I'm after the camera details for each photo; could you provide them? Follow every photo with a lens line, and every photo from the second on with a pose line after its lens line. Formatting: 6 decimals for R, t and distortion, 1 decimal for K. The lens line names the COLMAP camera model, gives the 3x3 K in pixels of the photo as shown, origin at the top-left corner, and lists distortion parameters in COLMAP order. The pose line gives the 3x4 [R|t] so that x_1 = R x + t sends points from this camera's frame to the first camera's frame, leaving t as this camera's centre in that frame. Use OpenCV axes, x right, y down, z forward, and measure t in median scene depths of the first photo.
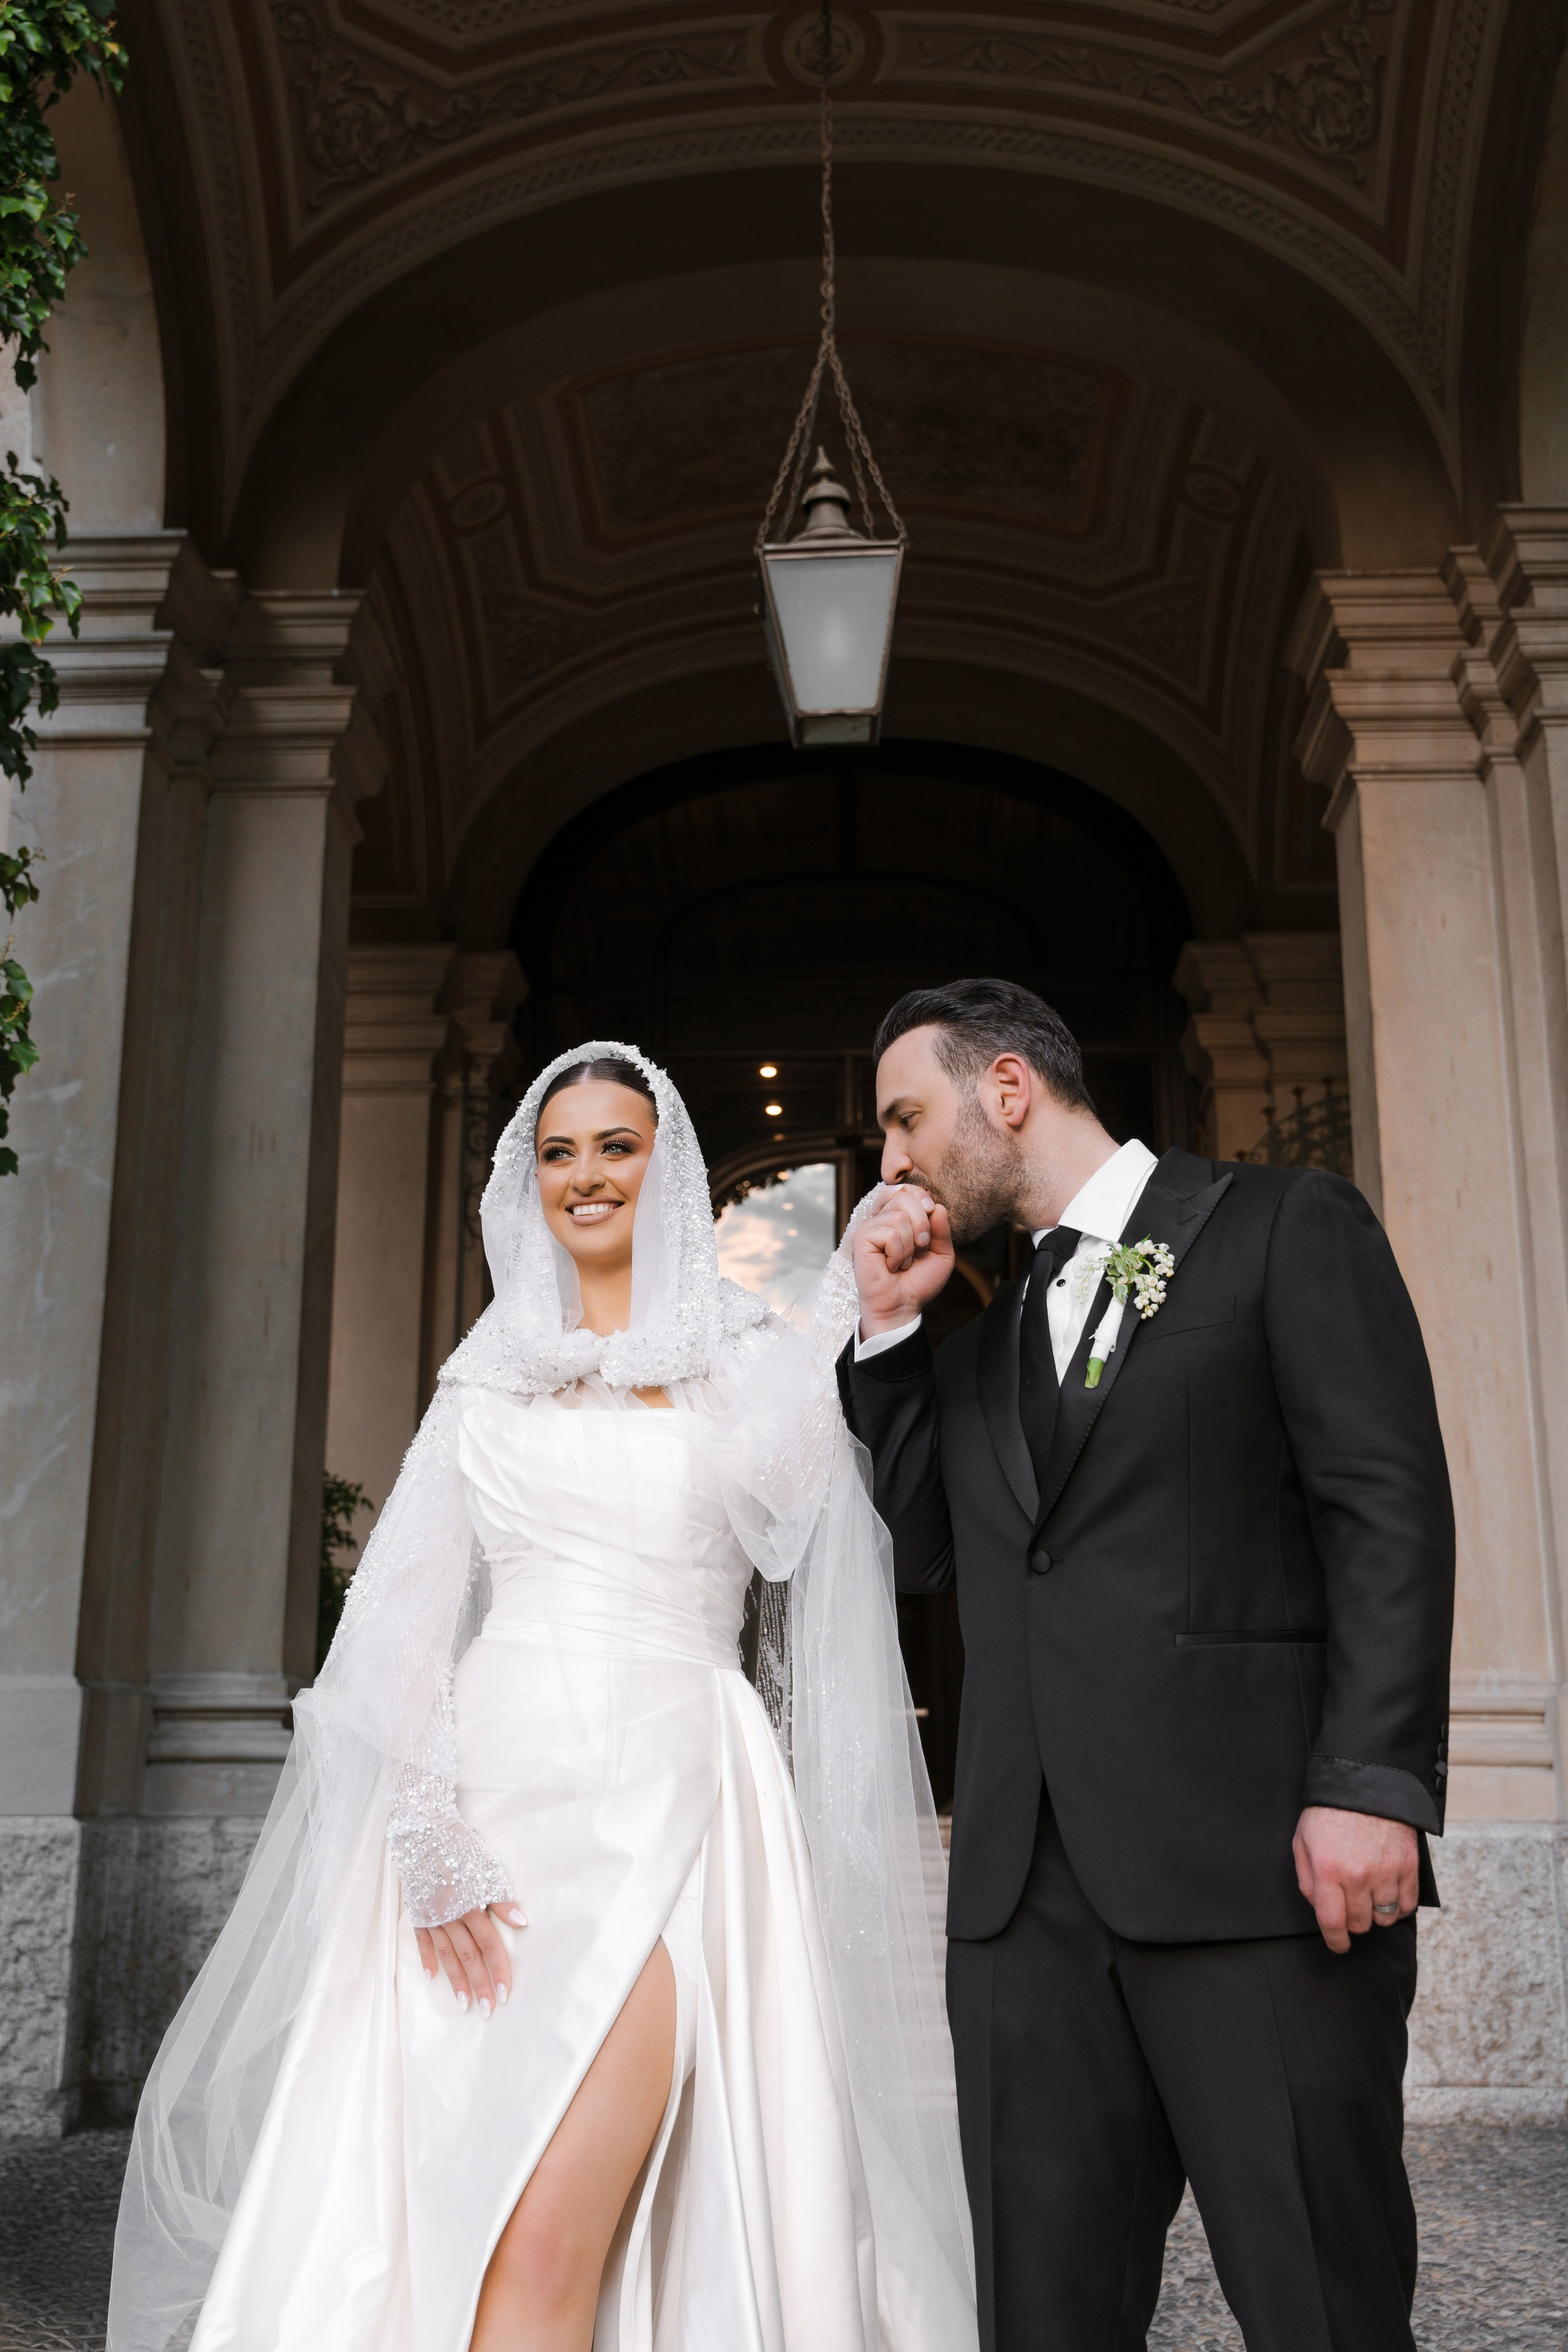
lens RADIAL K [[2422.7, 0, 784.0], [0, 2422.7, 1176.0], [0, 0, 1]] dist [0.027986, 0.007721]
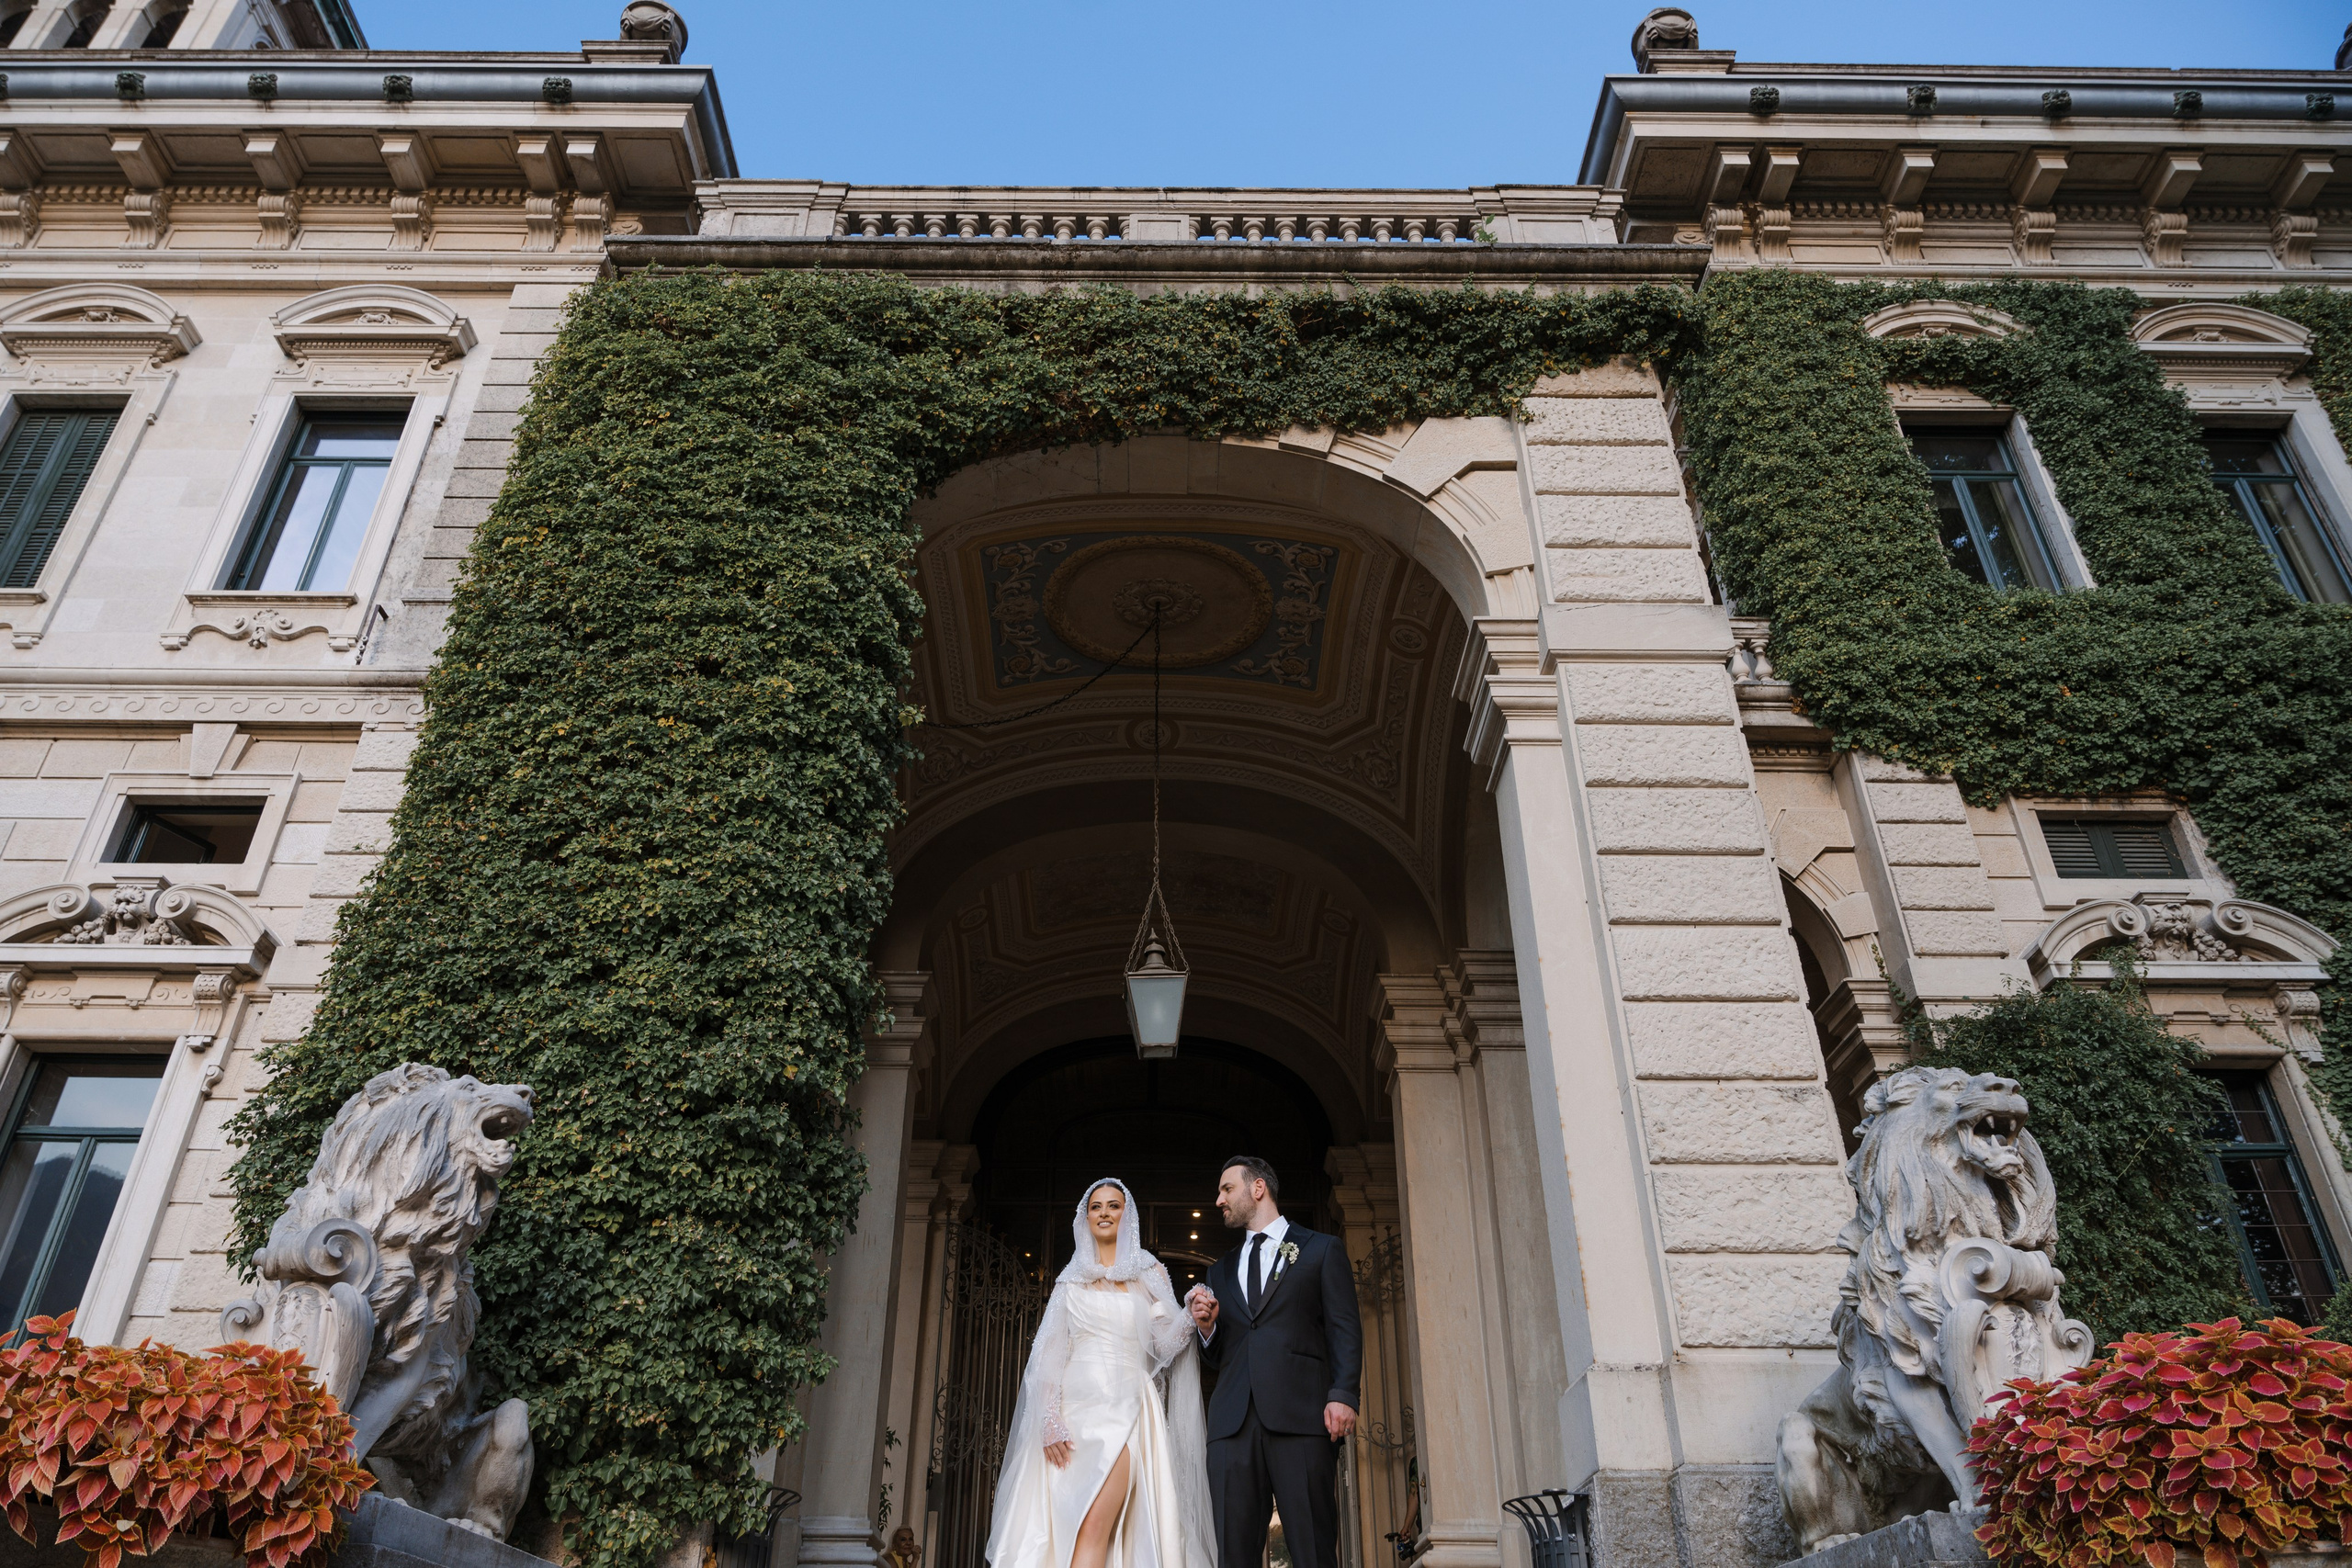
lens RADIAL K [[1633.7, 0, 1176.0], [0, 1633.7, 784.0], [0, 0, 1]] dist [-0.002529, 0.000069]
pose [[0.998557, 0.028768, 0.045339, -0.029526], [-0.013596, 0.952315, -0.304815, 0.034604], [-0.051946, 0.303759, 0.951332, -0.418637]]
